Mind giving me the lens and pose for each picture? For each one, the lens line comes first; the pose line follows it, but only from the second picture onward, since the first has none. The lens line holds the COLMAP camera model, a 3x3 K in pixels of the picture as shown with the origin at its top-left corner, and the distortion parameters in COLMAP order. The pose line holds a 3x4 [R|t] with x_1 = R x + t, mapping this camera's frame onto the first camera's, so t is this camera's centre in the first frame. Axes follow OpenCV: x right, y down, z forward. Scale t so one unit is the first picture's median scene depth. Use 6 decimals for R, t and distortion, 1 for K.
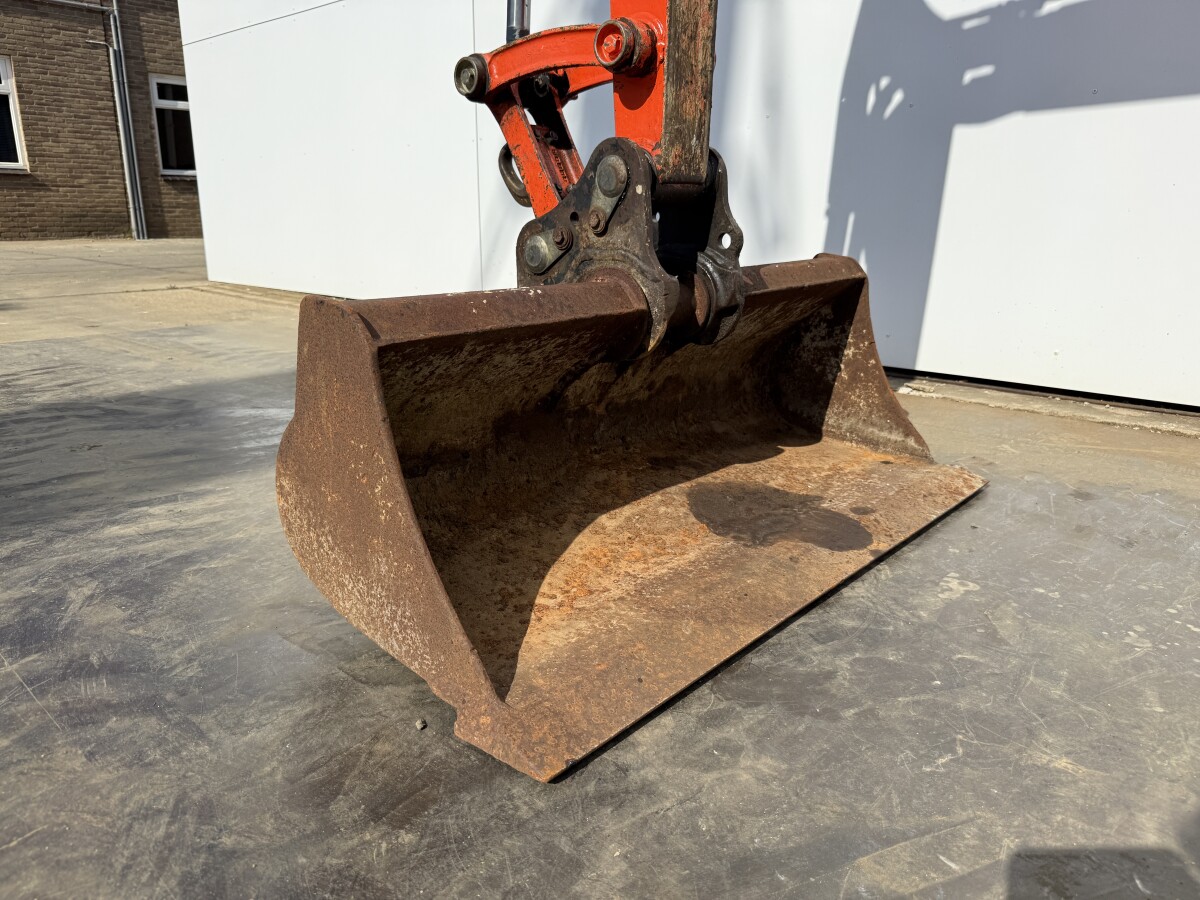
lens RADIAL K [[845.0, 0, 600.1], [0, 845.0, 448.2], [0, 0, 1]] dist [0.090721, -0.173934]
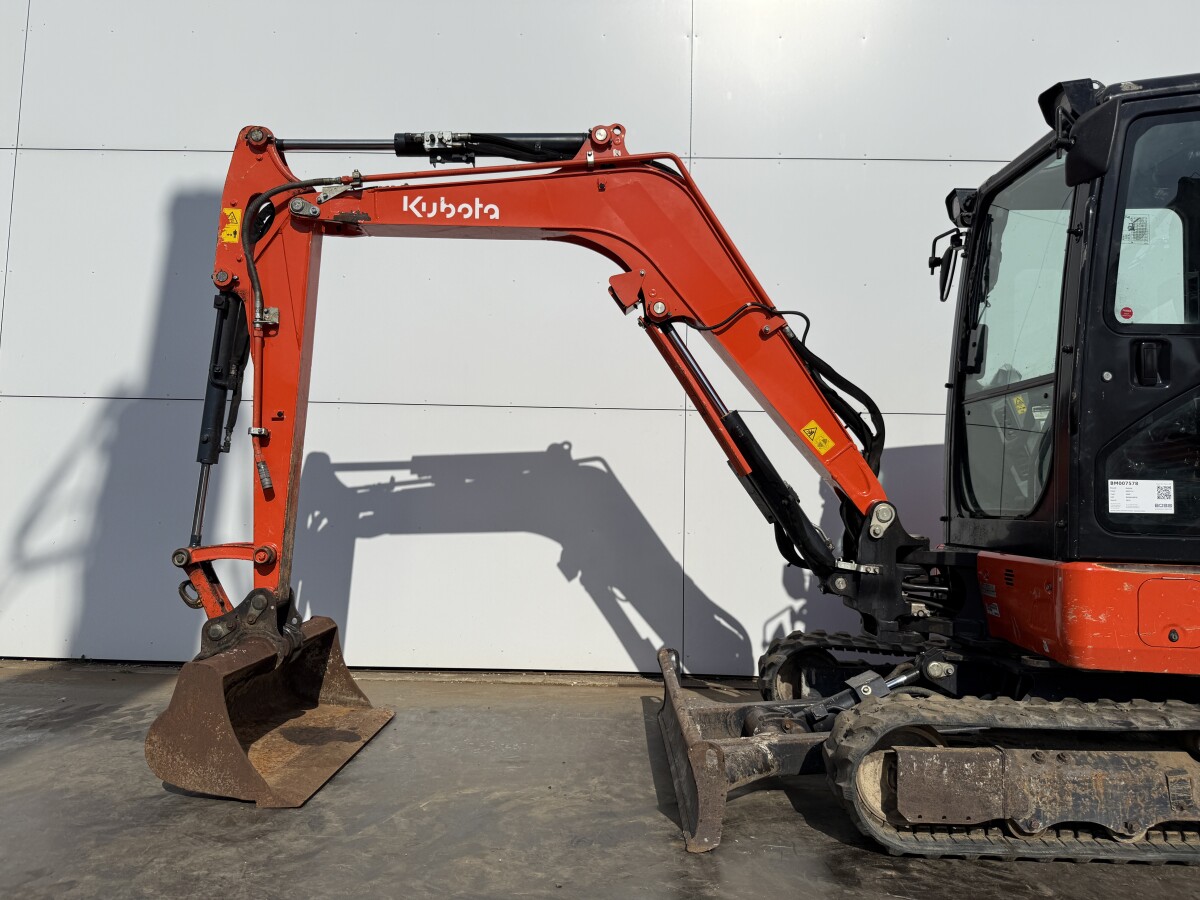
lens RADIAL K [[845.0, 0, 600.1], [0, 845.0, 448.2], [0, 0, 1]] dist [0.090721, -0.173934]
pose [[0.748026, 0.063743, 0.660602, -0.824322], [0.160413, 0.948498, -0.273164, 0.095370], [-0.643992, 0.310303, 0.699276, -1.395628]]
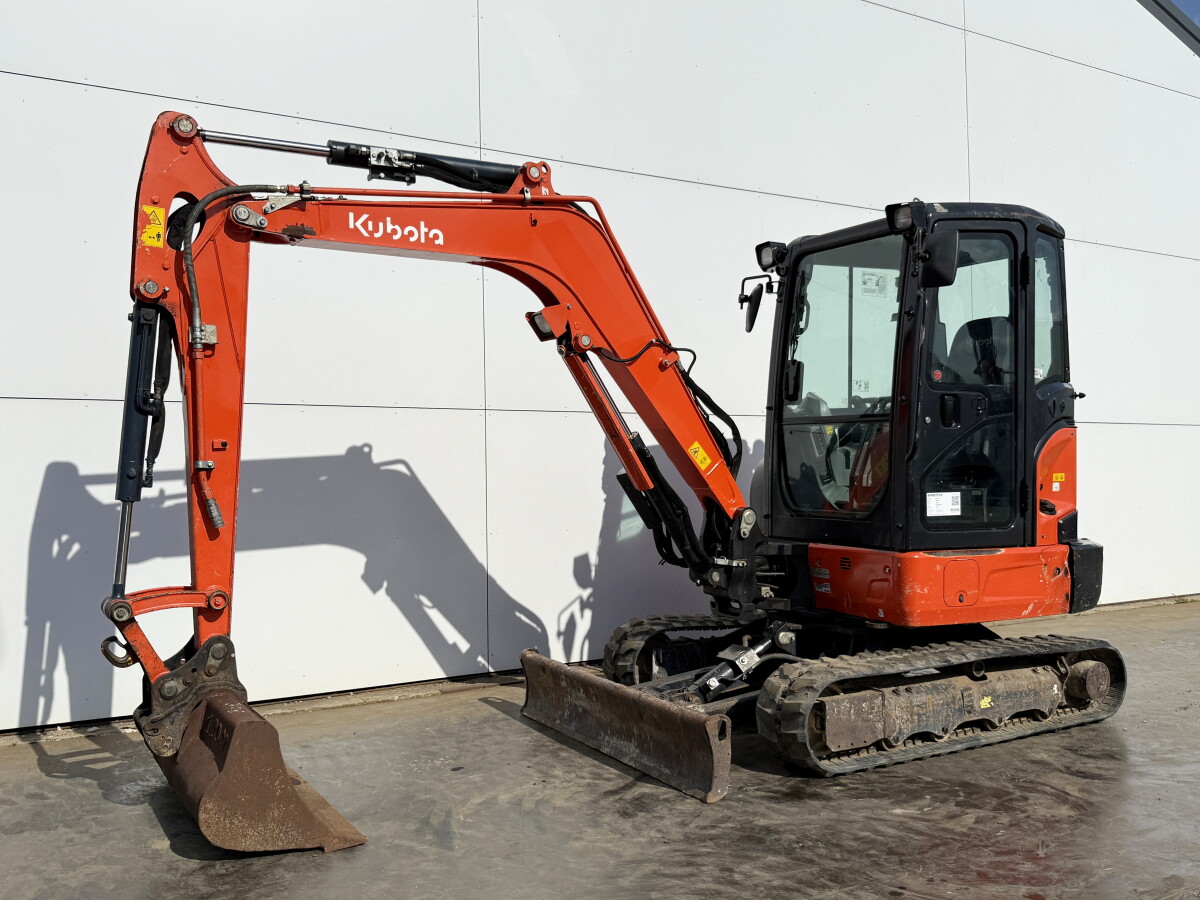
lens RADIAL K [[1030.1, 0, 598.9], [0, 1030.1, 449.0], [0, 0, 1]] dist [0.153756, -0.370185]
pose [[0.297690, 0.014277, 0.954556, -2.121547], [0.269318, 0.958019, -0.098318, -0.248631], [-0.915887, 0.286347, 0.281348, -0.816099]]
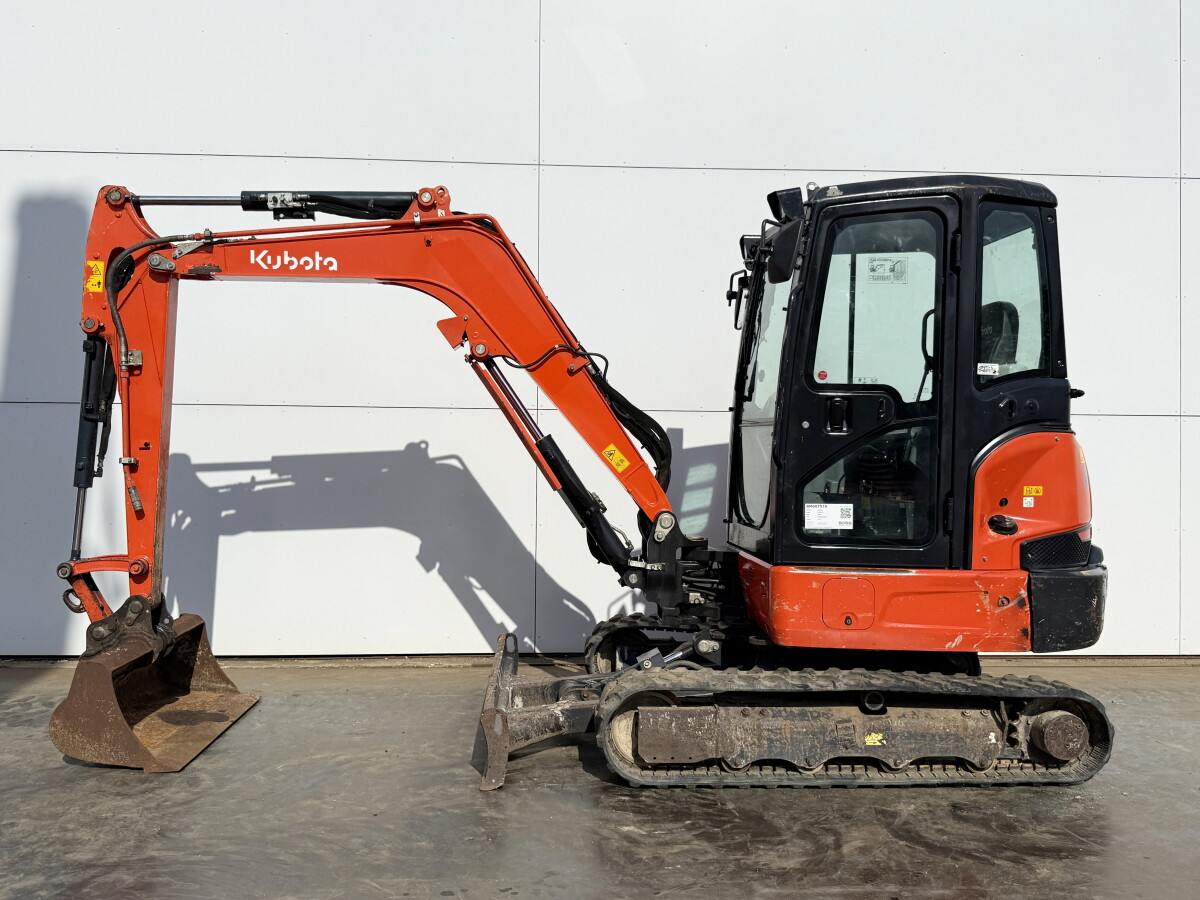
lens RADIAL K [[1021.5, 0, 605.0], [0, 1021.5, 454.8], [0, 0, 1]] dist [0.128339, -0.284515]
pose [[0.698096, 0.004313, 0.715992, -1.257981], [0.187410, 0.964019, -0.188533, 0.141325], [-0.691043, 0.265798, 0.672169, -2.381496]]
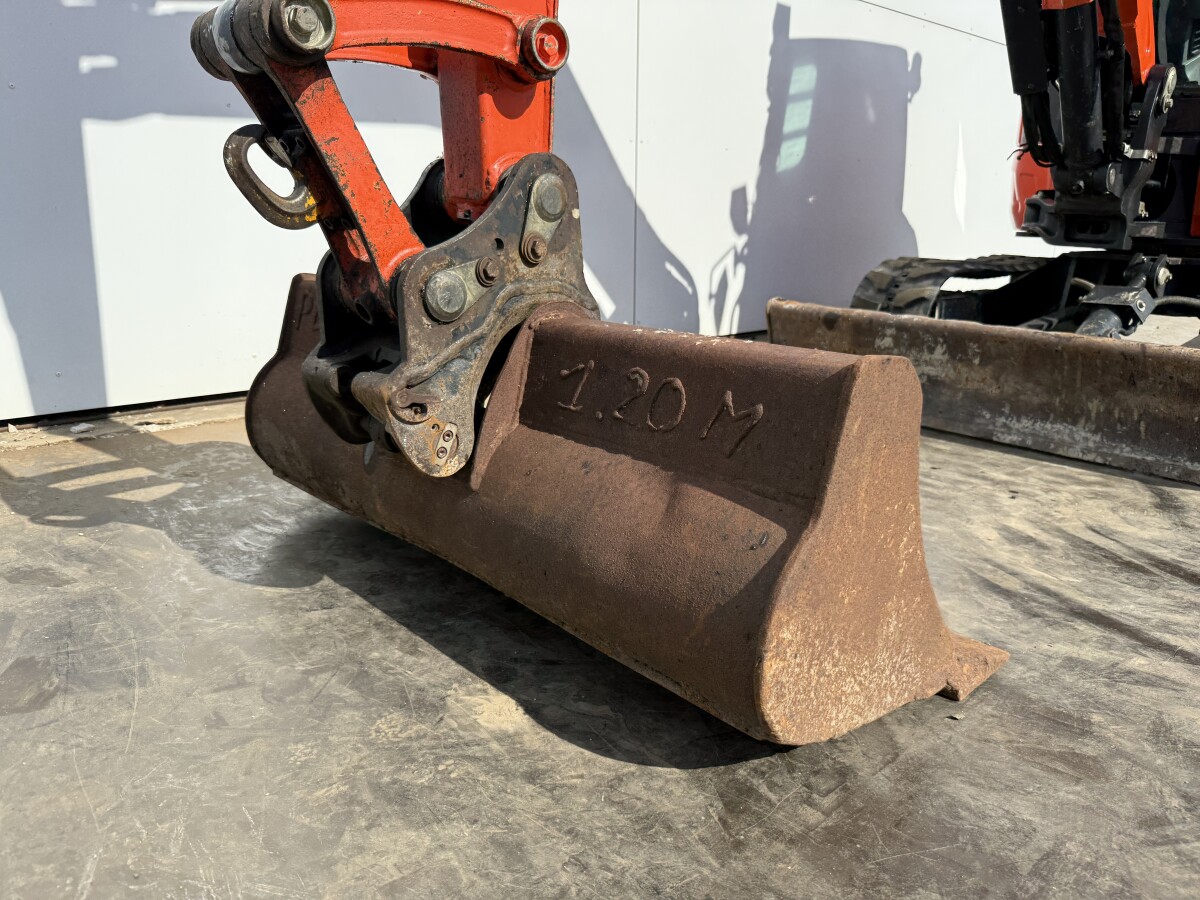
lens RADIAL K [[854.7, 0, 601.9], [0, 854.7, 456.5], [0, 0, 1]] dist [0.085632, -0.130900]
pose [[0.098419, -0.269481, 0.957963, -0.773877], [0.256262, 0.937035, 0.237266, -0.230439], [-0.961584, 0.222138, 0.161280, 0.749626]]
